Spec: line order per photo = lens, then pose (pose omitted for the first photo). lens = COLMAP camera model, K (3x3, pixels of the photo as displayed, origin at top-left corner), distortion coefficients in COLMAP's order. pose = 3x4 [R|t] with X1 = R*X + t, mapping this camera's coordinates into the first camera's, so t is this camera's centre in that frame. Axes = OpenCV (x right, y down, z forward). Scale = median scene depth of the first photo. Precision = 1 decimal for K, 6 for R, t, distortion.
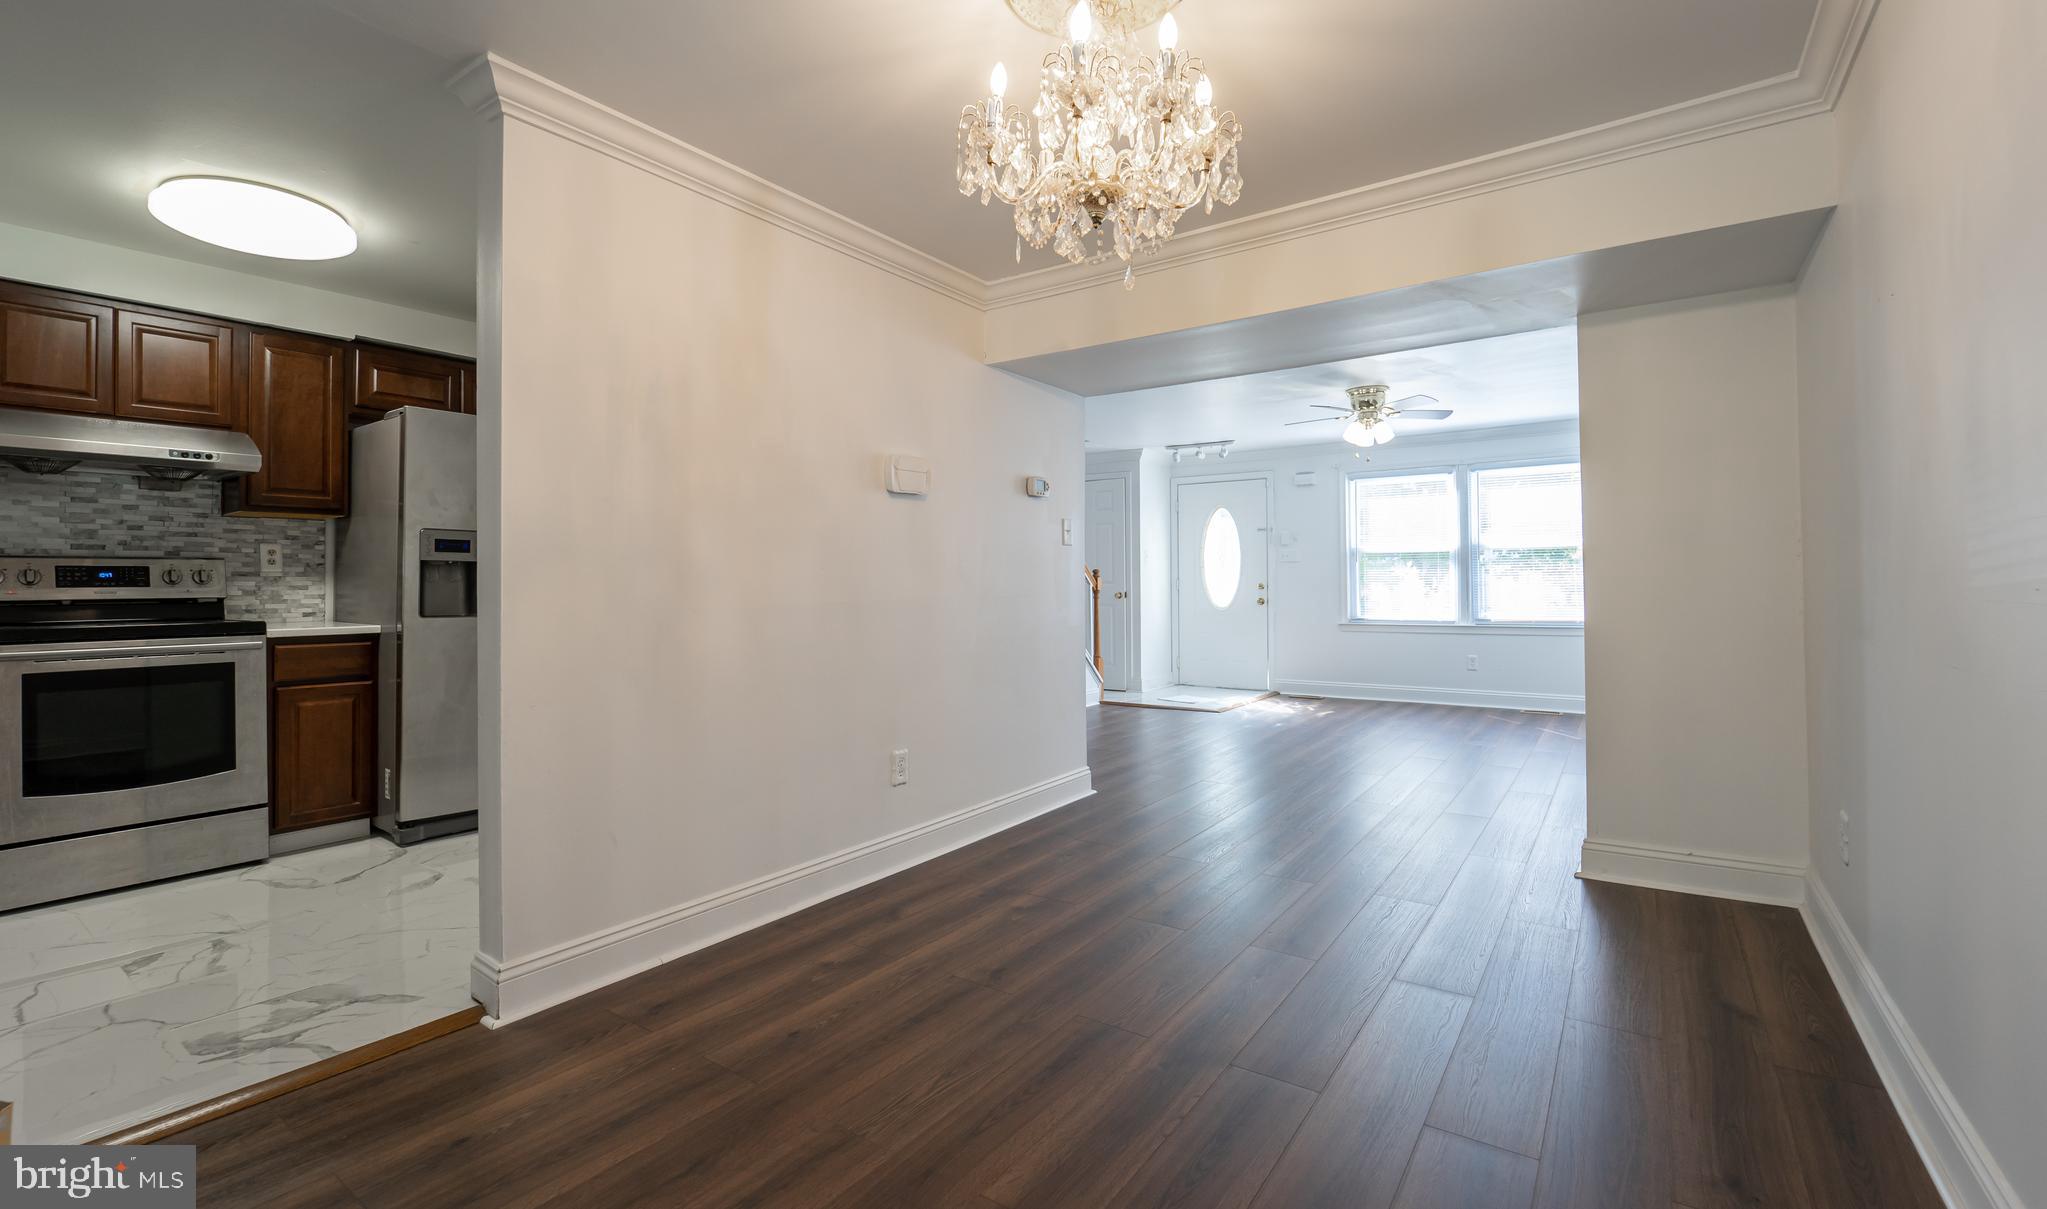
lens RADIAL K [[882.9, 0, 969.6], [0, 882.9, 571.1], [0, 0, 1]] dist [-0.011279, 0.000000]
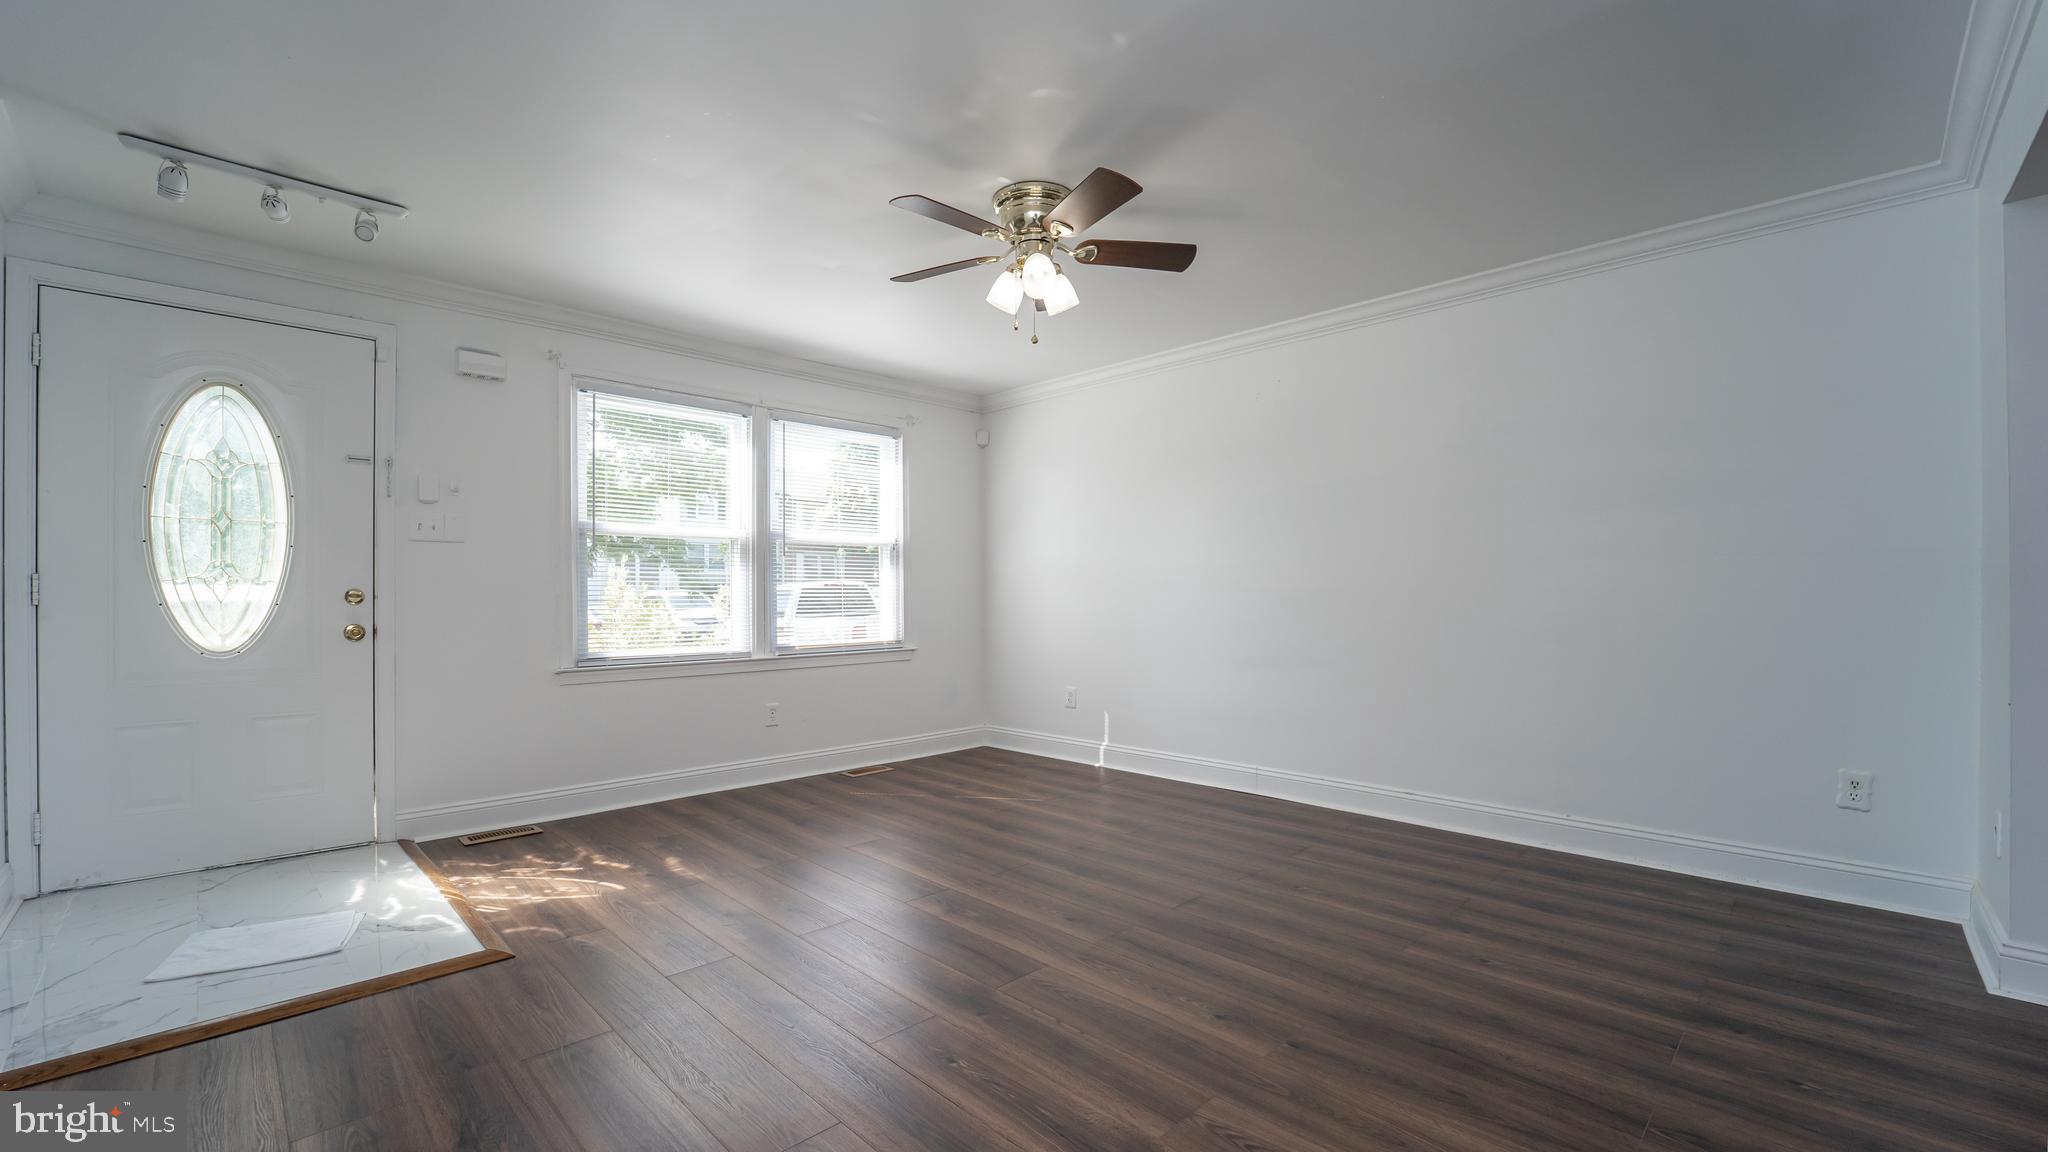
lens RADIAL K [[845.0, 0, 1066.6], [0, 845.0, 583.4], [0, 0, 1]] dist [-0.001143, -0.000131]
pose [[0.097556, 0.018159, 0.995064, -0.031417], [-0.015440, 0.999741, -0.016731, 0.013564], [-0.995110, -0.013732, 0.097811, 0.676222]]
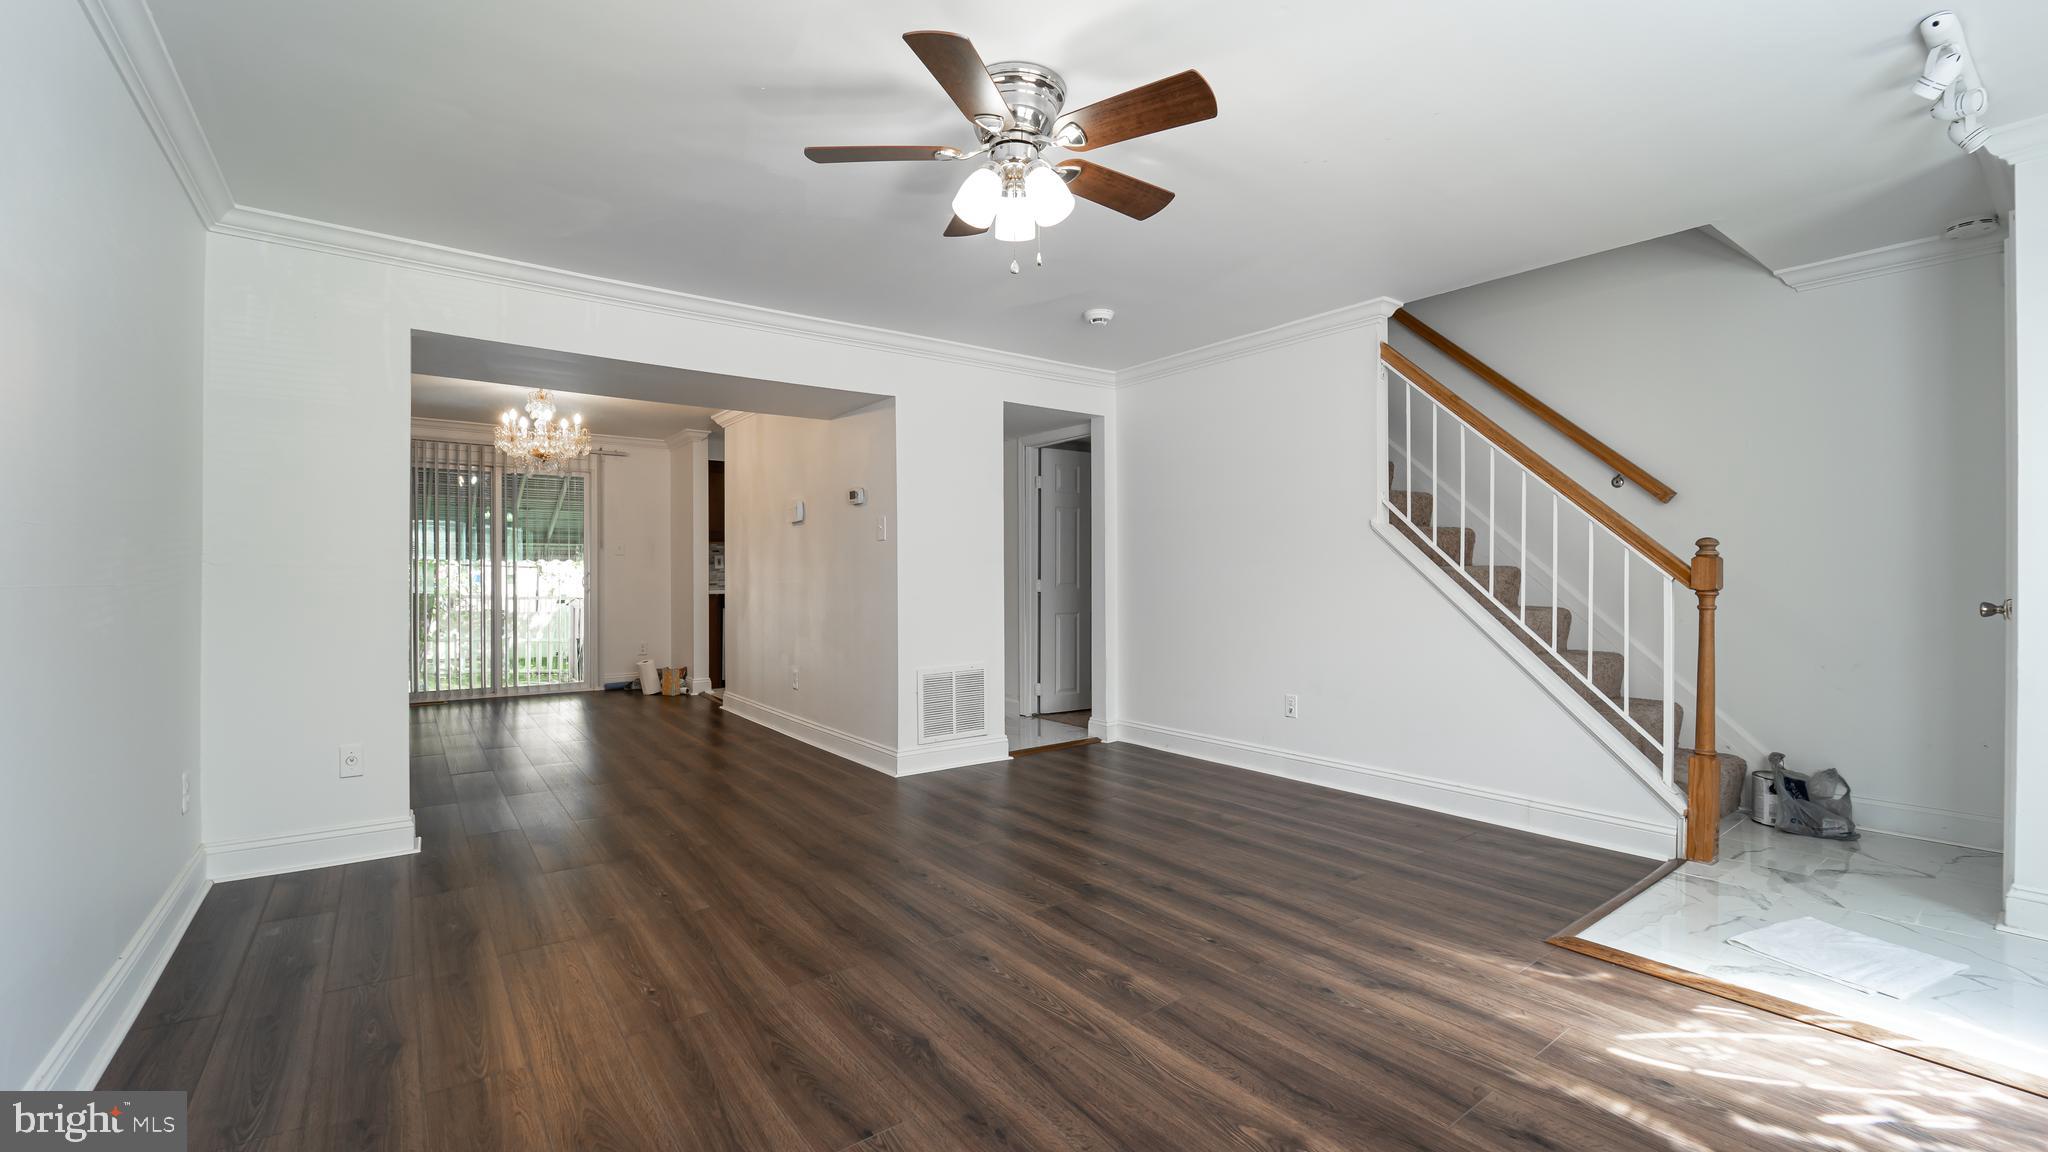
lens RADIAL K [[849.6, 0, 1027.9], [0, 849.6, 538.7], [0, 0, 1]] dist [0.000689, -0.000023]
pose [[-0.272443, -0.032996, -0.961606, 0.607528], [0.020816, 0.998976, -0.040176, 0.007475], [0.961947, -0.030962, -0.271477, 0.808848]]
